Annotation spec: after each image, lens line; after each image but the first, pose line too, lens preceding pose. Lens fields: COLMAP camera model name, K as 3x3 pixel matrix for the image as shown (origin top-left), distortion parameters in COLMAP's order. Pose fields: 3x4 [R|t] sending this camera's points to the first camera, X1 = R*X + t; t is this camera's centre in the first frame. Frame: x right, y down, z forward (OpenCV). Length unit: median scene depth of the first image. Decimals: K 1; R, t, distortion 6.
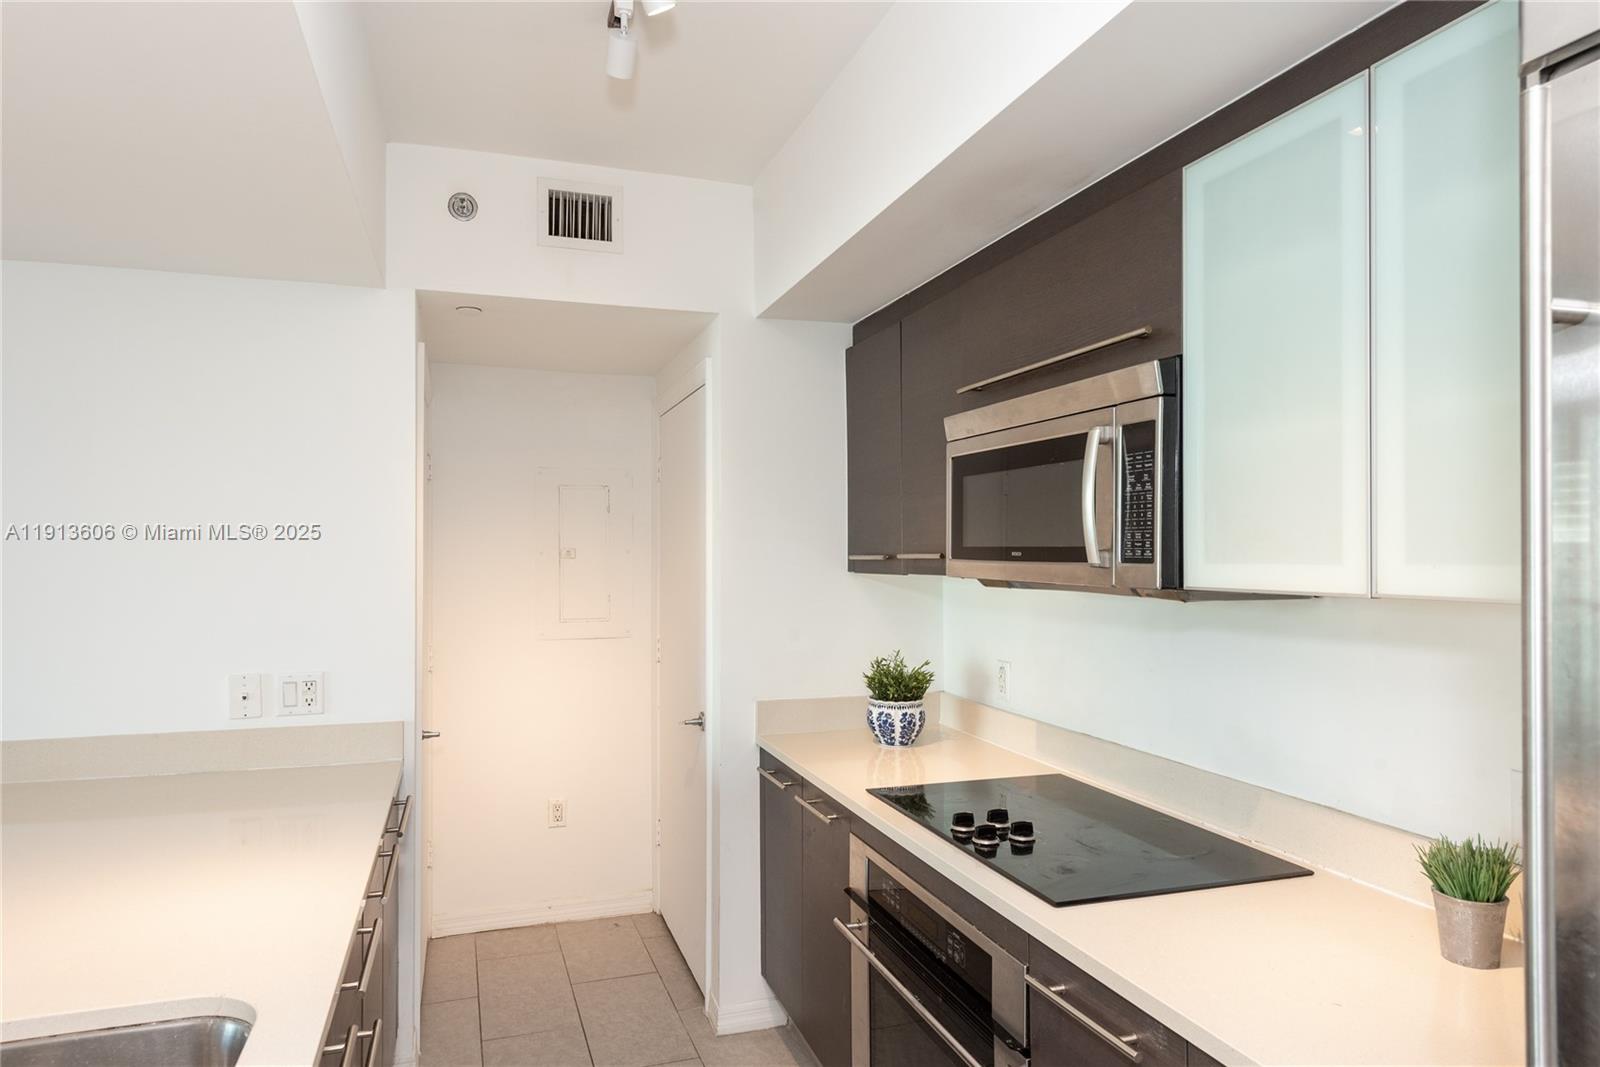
lens RADIAL K [[963.2, 0, 787.7], [0, 963.2, 549.1], [0, 0, 1]] dist [0.012570, 0.000021]
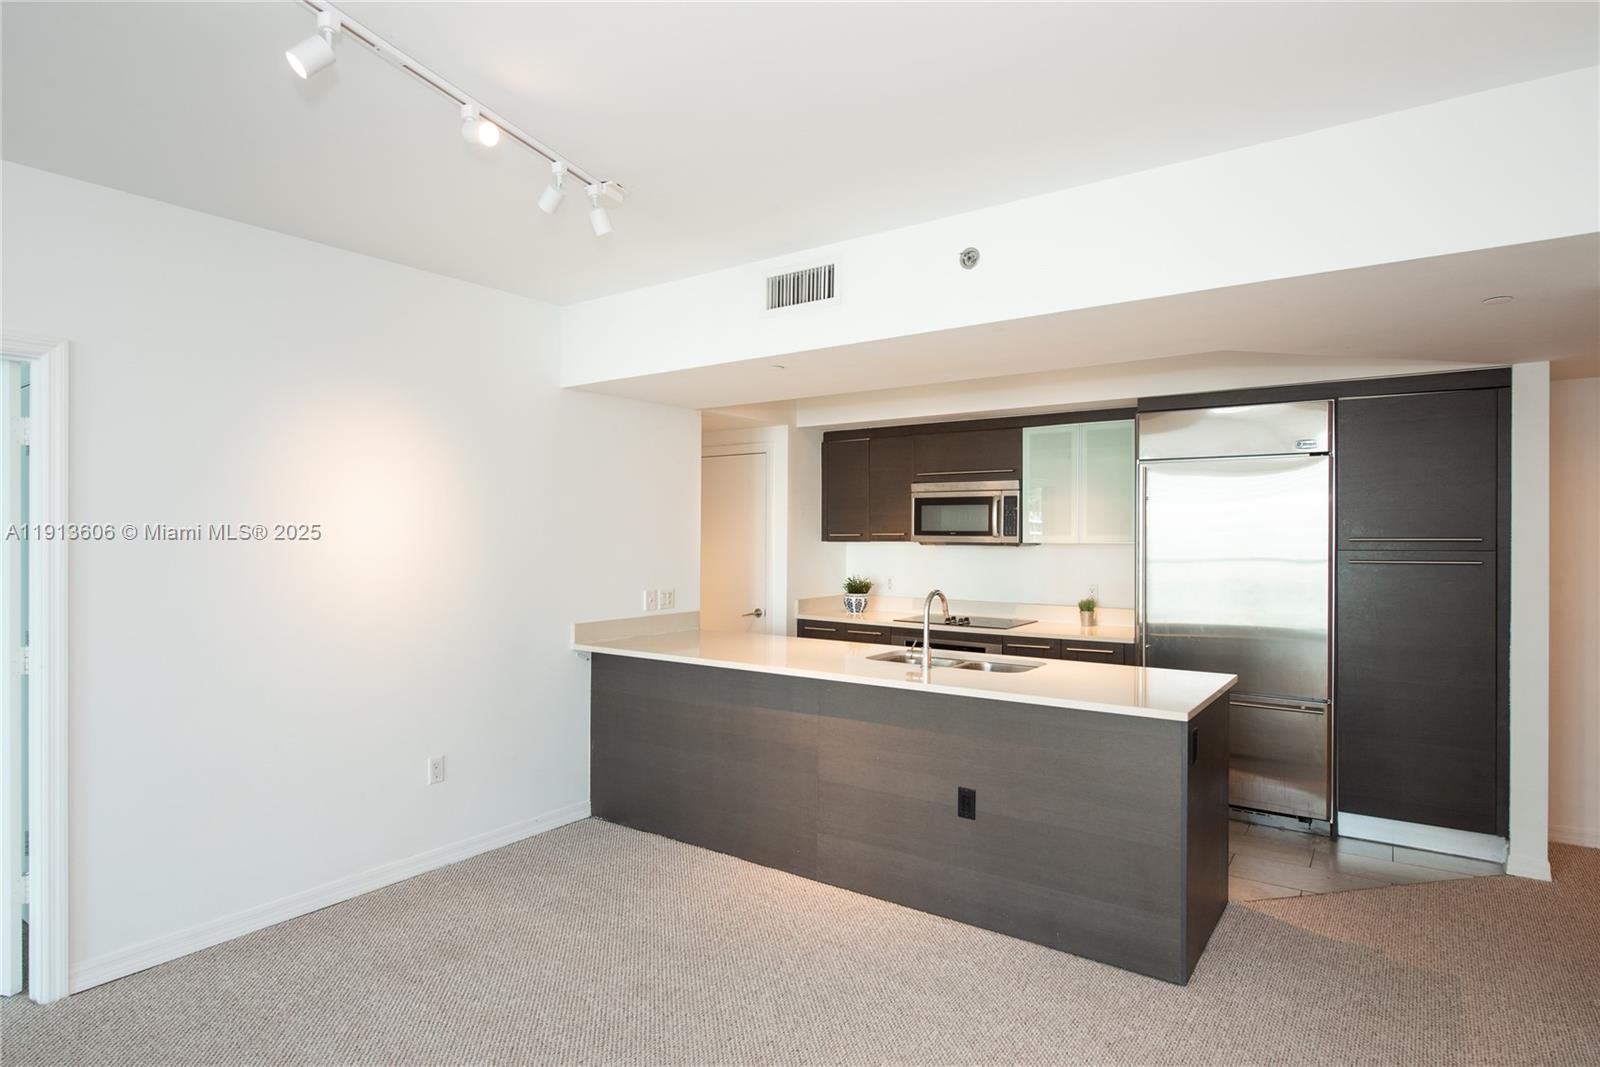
lens RADIAL K [[859.9, 0, 801.1], [0, 859.9, 533.3], [0, 0, 1]] dist [-0.007912, -0.000558]
pose [[0.808074, -0.003564, 0.589070, -1.290993], [-0.000466, 0.999978, 0.006689, -0.009214], [-0.589080, -0.005680, 0.808054, -0.670786]]
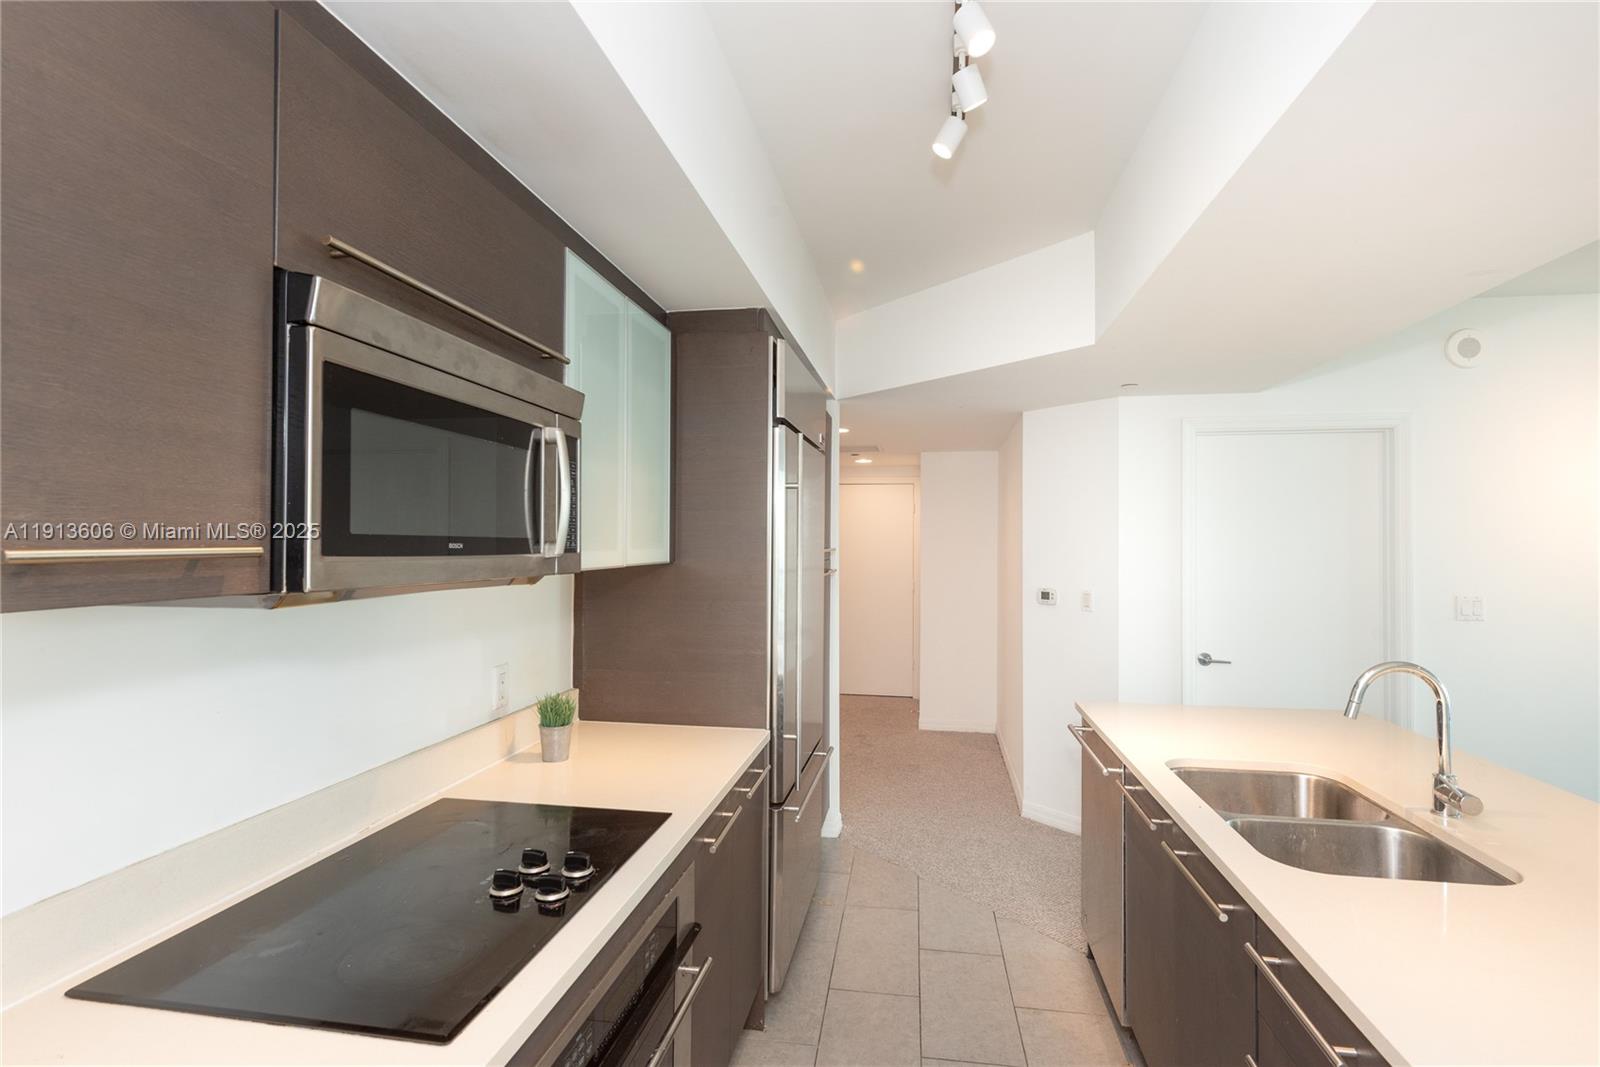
lens RADIAL K [[779.5, 0, 797.5], [0, 779.5, 536.5], [0, 0, 1]] dist [0.000126, 0.000018]
pose [[-0.881600, 0.001427, 0.471995, -0.208905], [-0.005327, 0.999902, -0.012972, 0.003077], [-0.471968, -0.013950, -0.881506, 1.041415]]
